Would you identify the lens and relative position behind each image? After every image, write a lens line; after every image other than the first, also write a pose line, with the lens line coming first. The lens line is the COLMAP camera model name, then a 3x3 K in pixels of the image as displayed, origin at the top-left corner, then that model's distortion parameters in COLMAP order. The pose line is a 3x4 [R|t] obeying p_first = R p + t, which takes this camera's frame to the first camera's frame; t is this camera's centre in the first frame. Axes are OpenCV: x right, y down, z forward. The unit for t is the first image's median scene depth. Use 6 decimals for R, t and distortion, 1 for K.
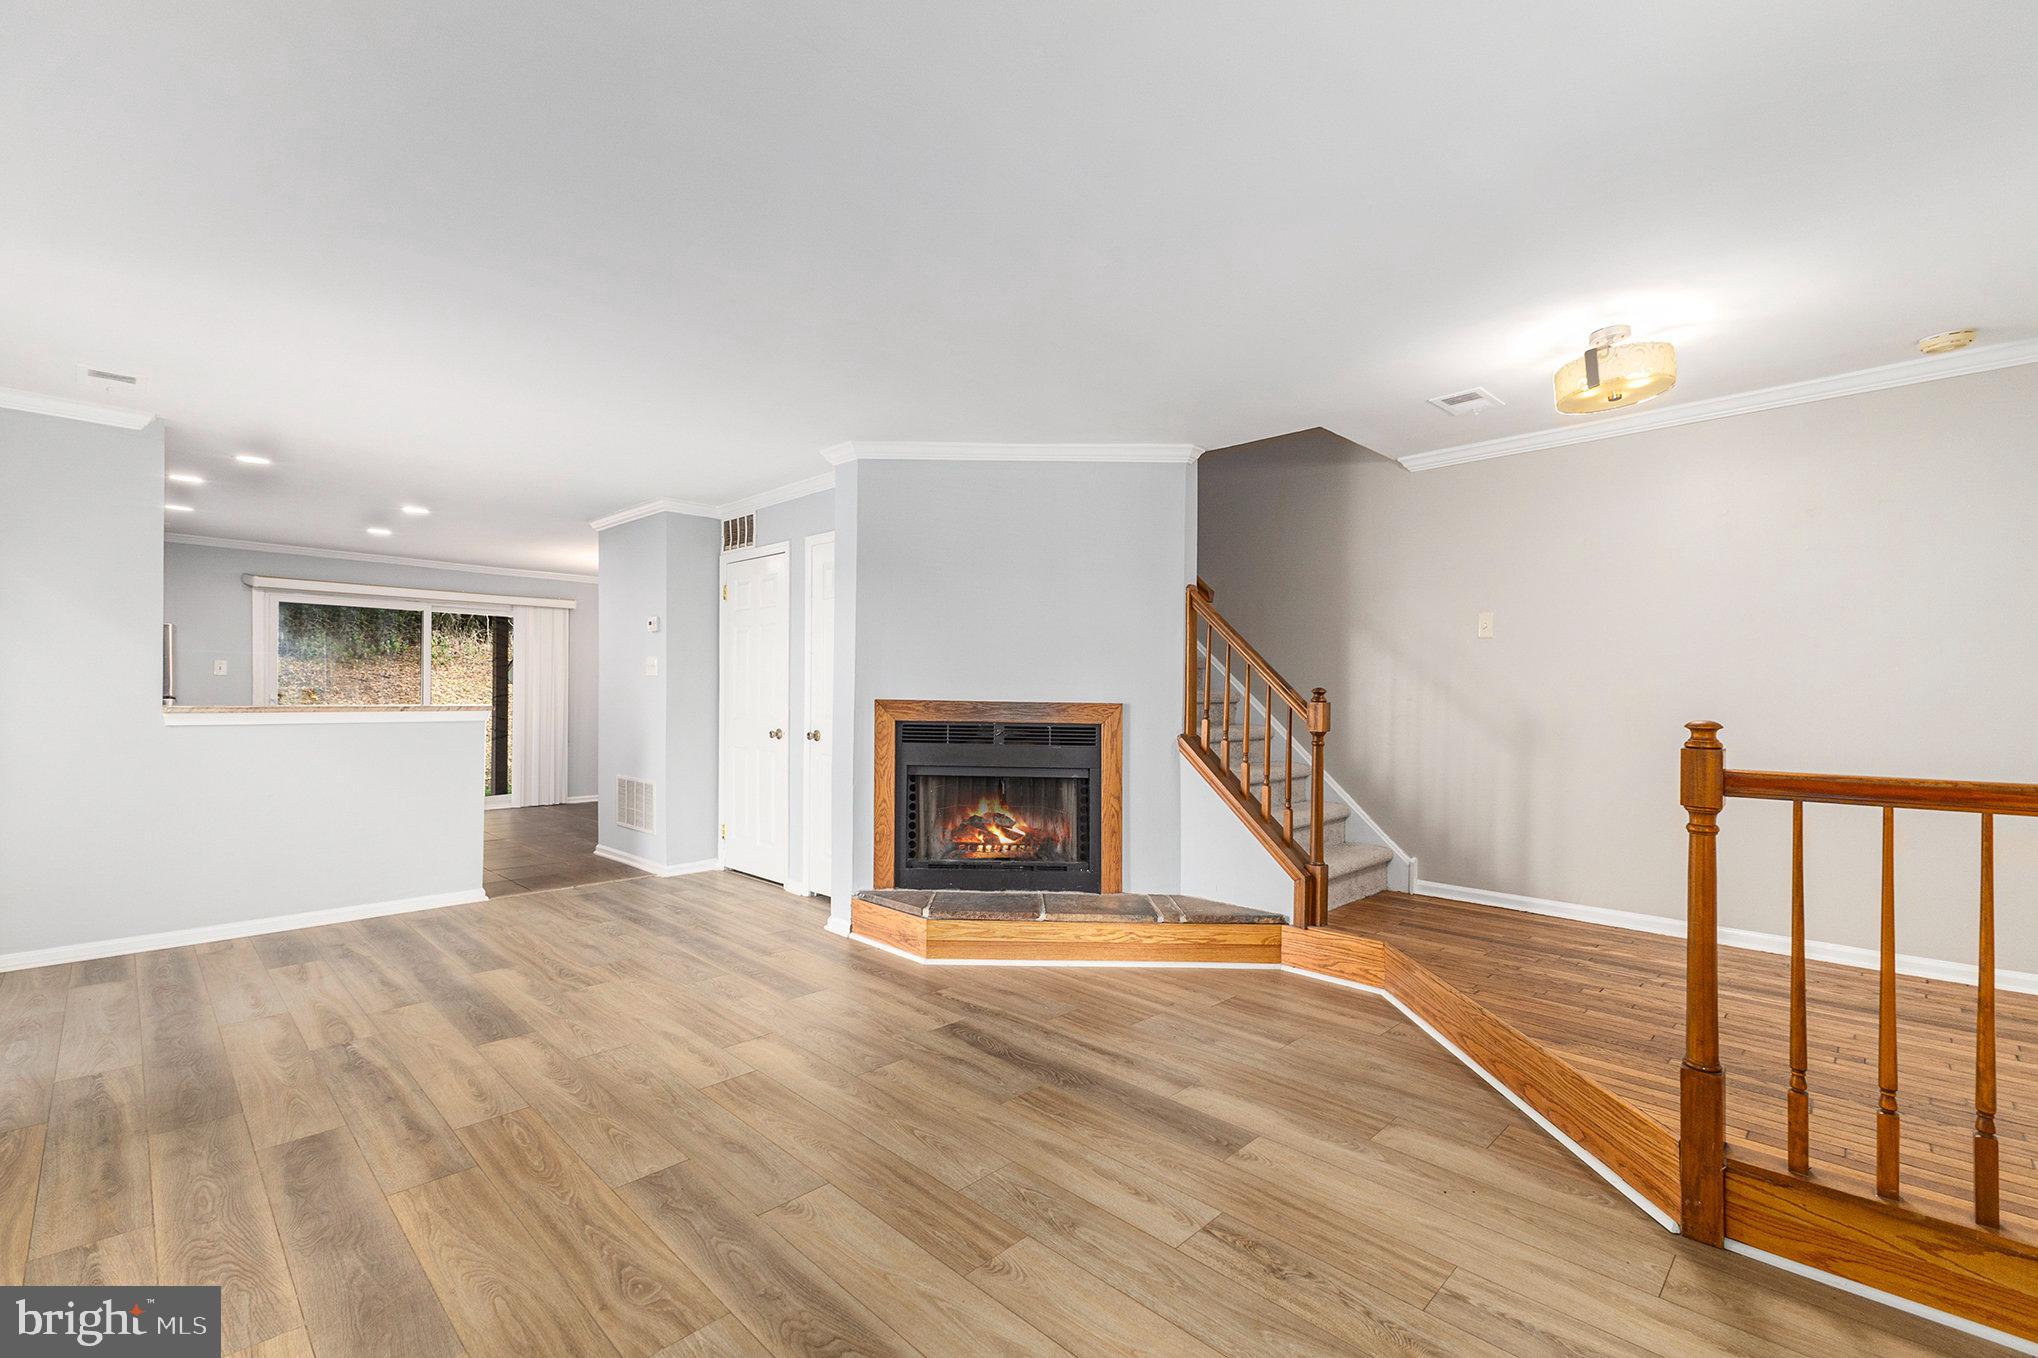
lens RADIAL K [[900.2, 0, 1008.2], [0, 900.2, 695.3], [0, 0, 1]] dist [0.010764, -0.003142]
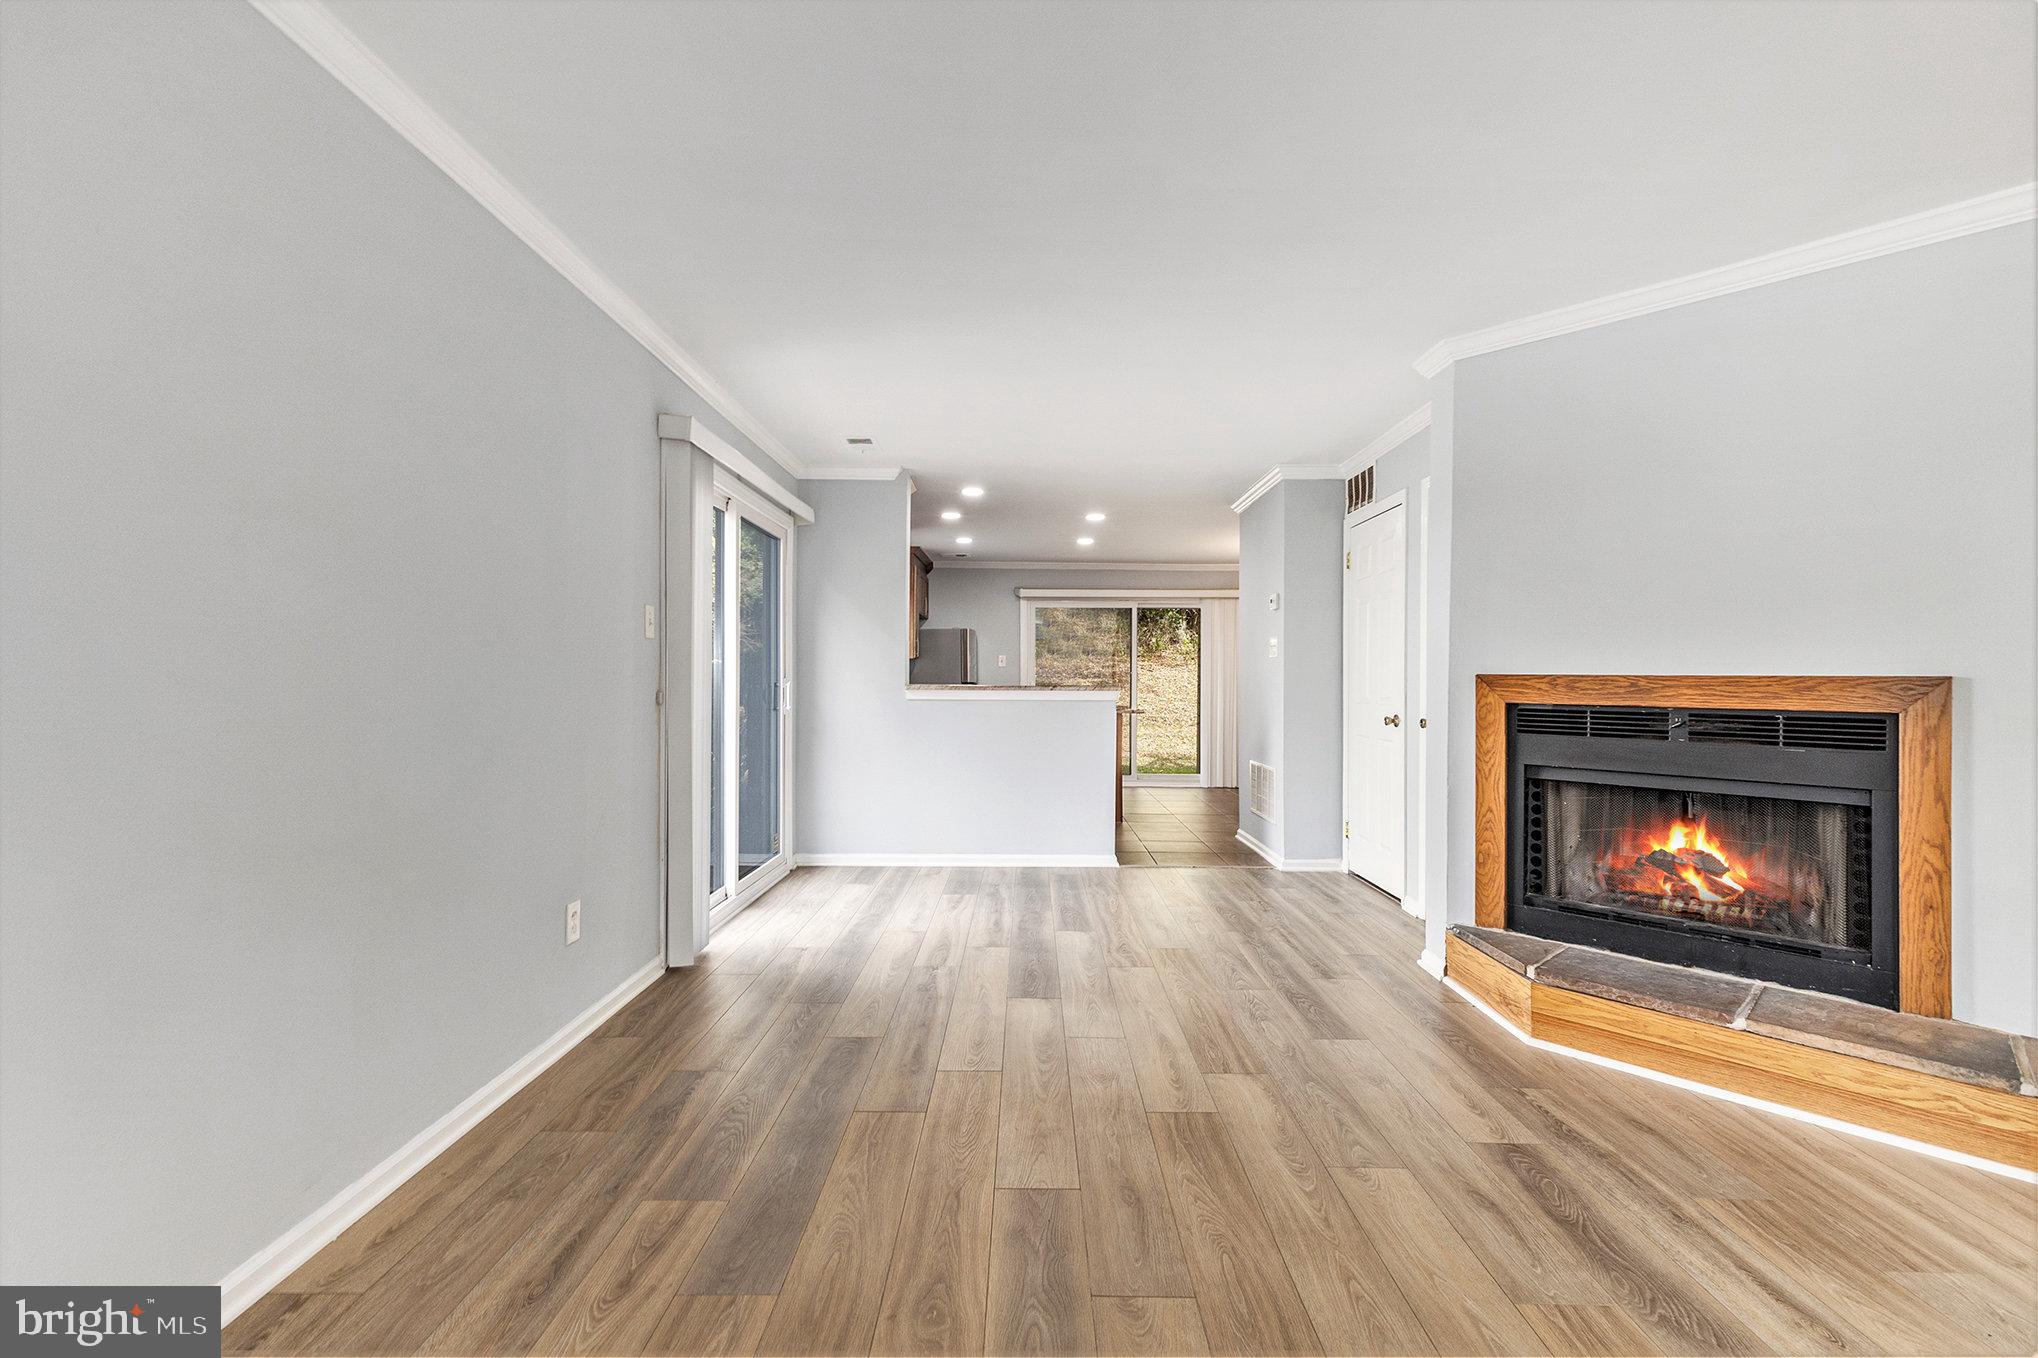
lens RADIAL K [[900.2, 0, 957.0], [0, 900.2, 694.5], [0, 0, 1]] dist [0.010764, -0.003142]
pose [[0.688893, 0.008016, -0.724818, 0.112649], [-0.000630, 0.999945, 0.010461, 0.015099], [0.724862, -0.006750, 0.688861, 0.182733]]
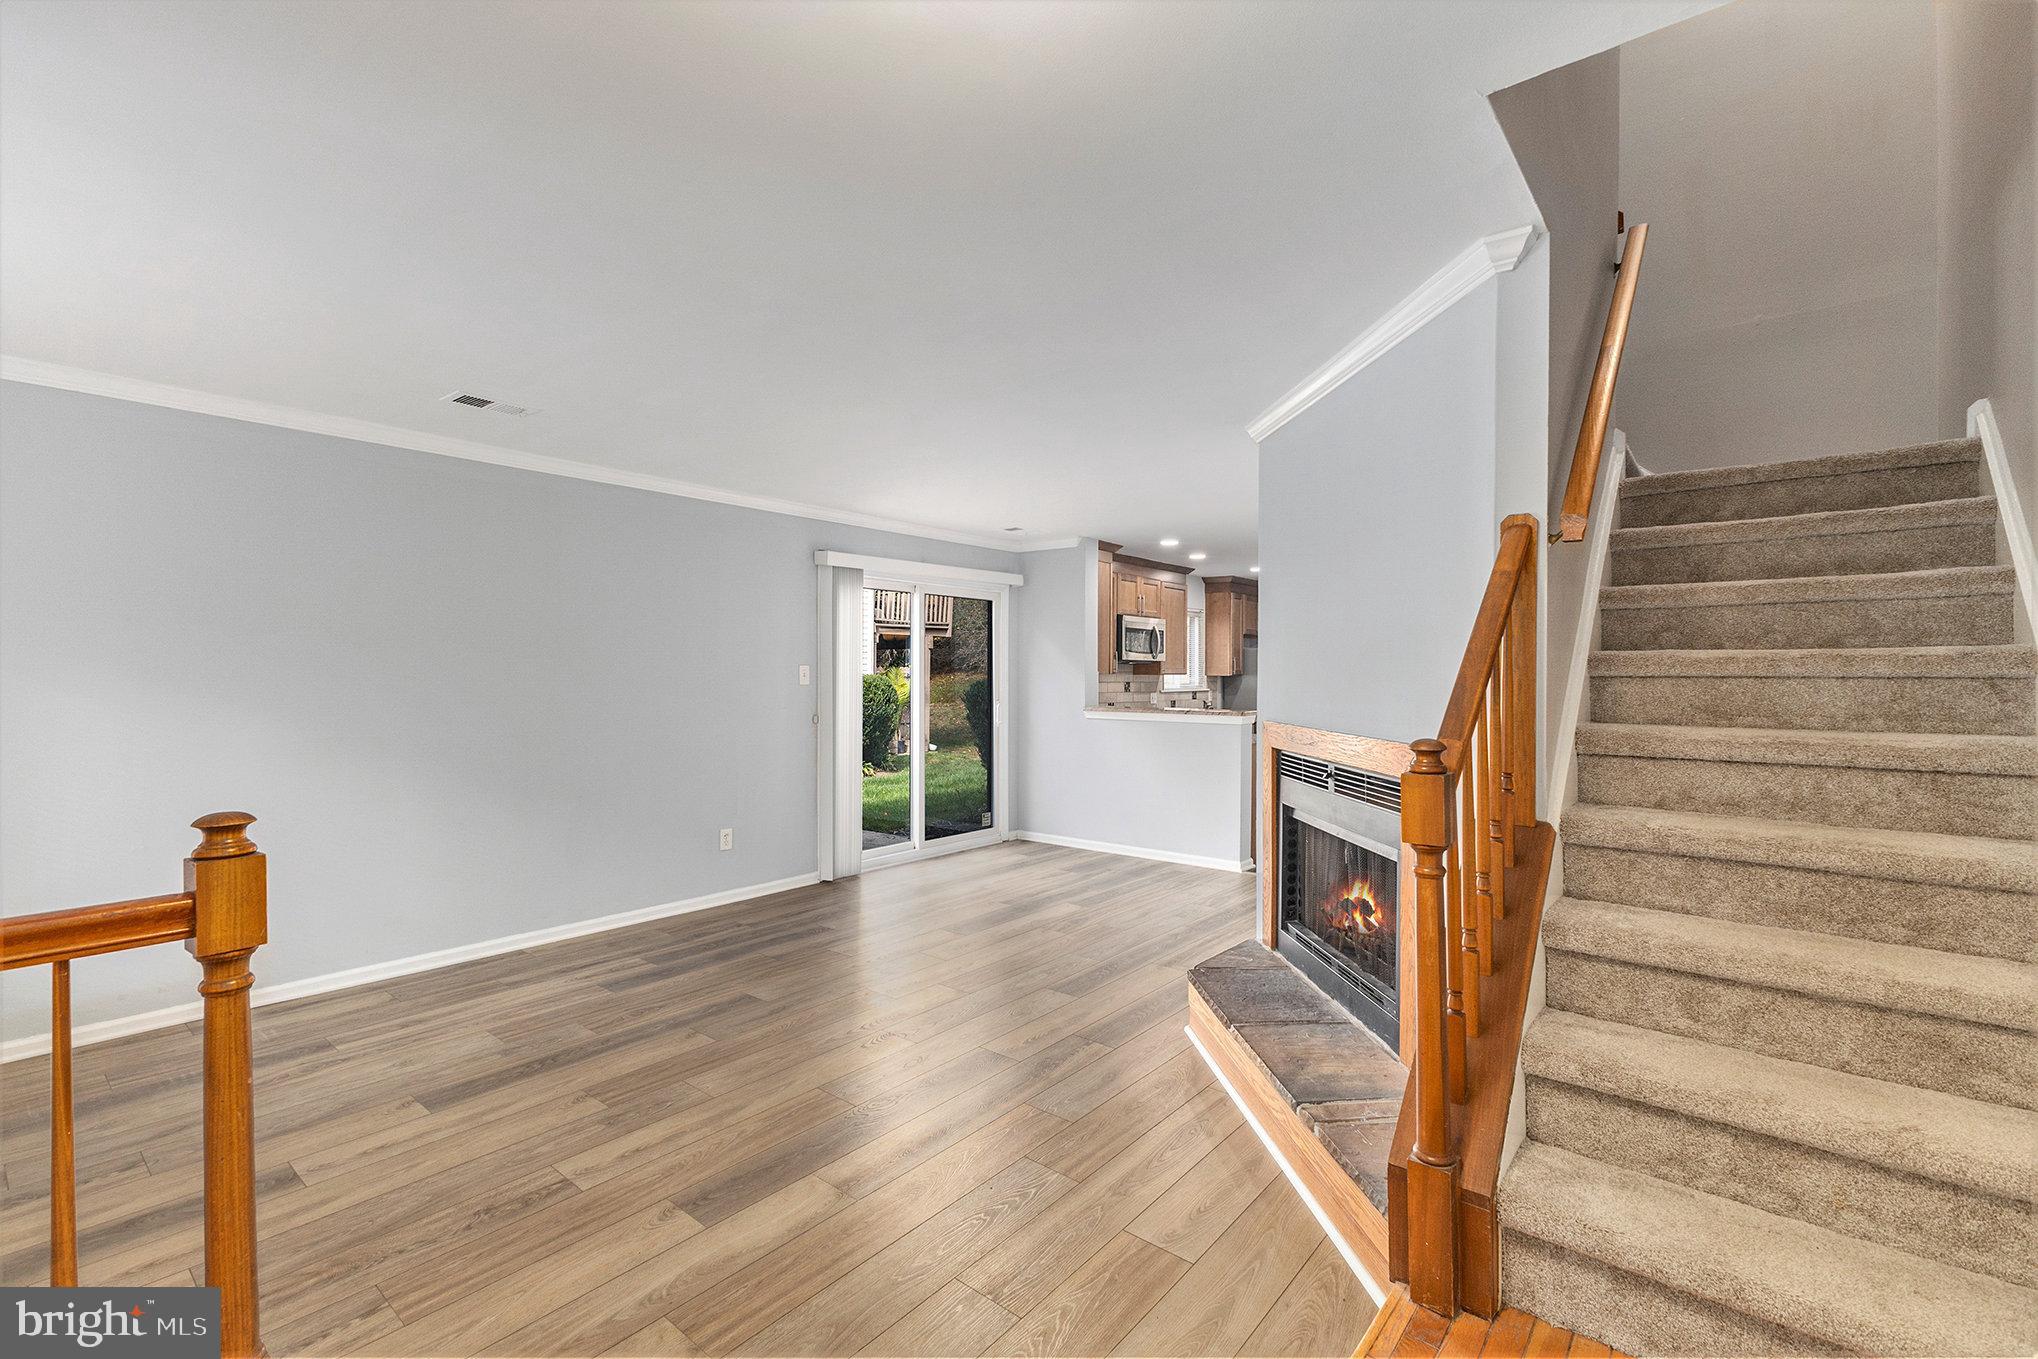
lens RADIAL K [[869.1, 0, 992.8], [0, 869.1, 677.7], [0, 0, 1]] dist [0.011274, -0.000926]
pose [[0.079237, -0.002989, -0.996851, 0.710075], [-0.000953, 0.999995, -0.003074, -0.034456], [0.996855, 0.001194, 0.079234, 0.738184]]
